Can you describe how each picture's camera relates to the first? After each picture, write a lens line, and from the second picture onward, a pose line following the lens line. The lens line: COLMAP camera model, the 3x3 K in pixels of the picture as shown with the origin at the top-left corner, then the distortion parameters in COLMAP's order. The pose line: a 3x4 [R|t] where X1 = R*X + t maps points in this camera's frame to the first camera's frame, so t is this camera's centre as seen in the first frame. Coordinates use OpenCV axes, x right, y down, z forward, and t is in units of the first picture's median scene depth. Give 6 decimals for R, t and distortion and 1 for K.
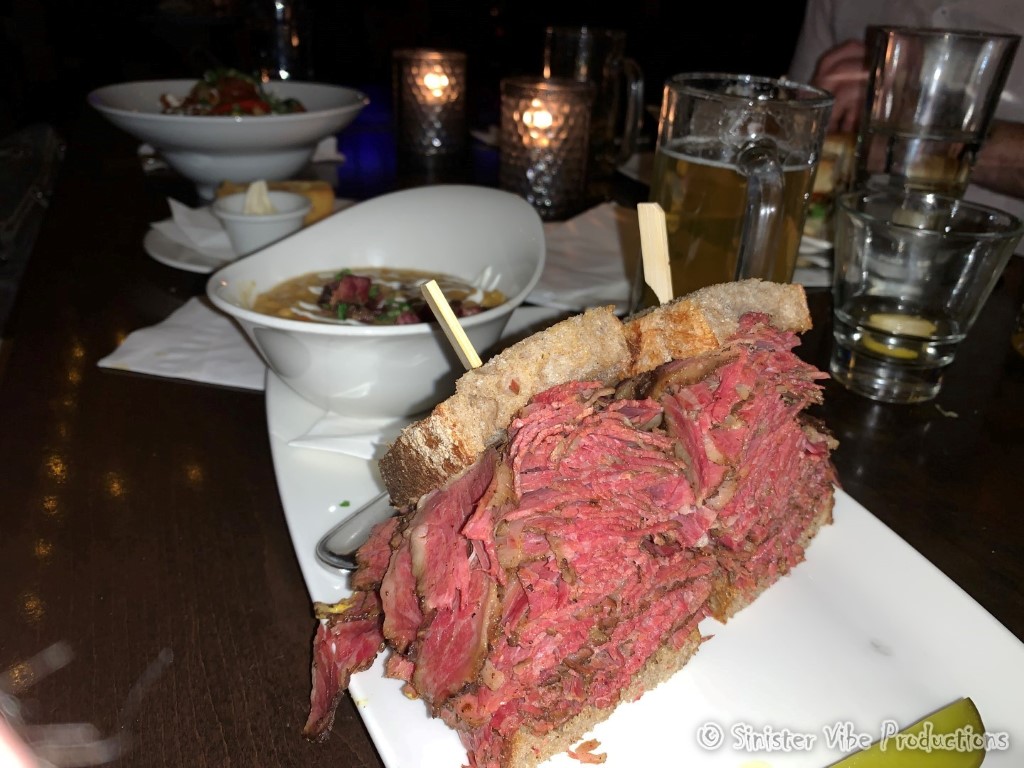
lens RADIAL K [[810.8, 0, 512.0], [0, 810.8, 384.0], [0, 0, 1]] dist [-0.017561, -0.006095]
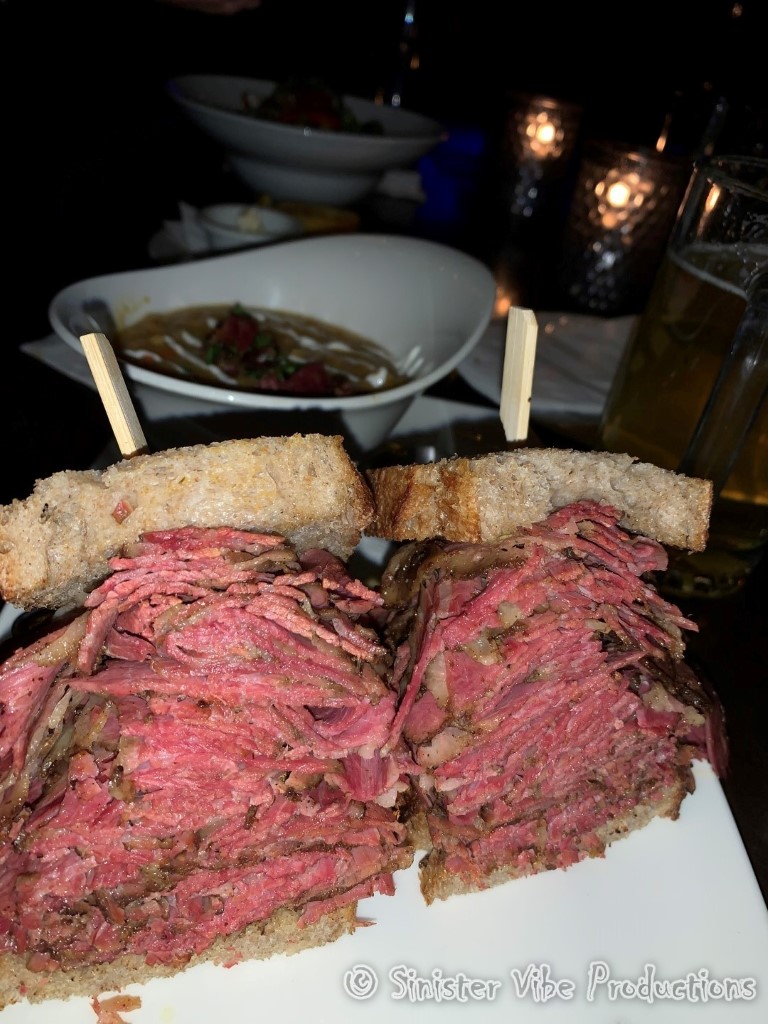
lens RADIAL K [[810.8, 0, 384.0], [0, 810.8, 512.0], [0, 0, 1]] dist [-0.017561, -0.006095]
pose [[0.921816, 0.295804, -0.250509, 0.311643], [-0.275488, 0.954586, 0.113451, -0.111375], [0.272692, -0.035569, 0.961444, 0.317755]]
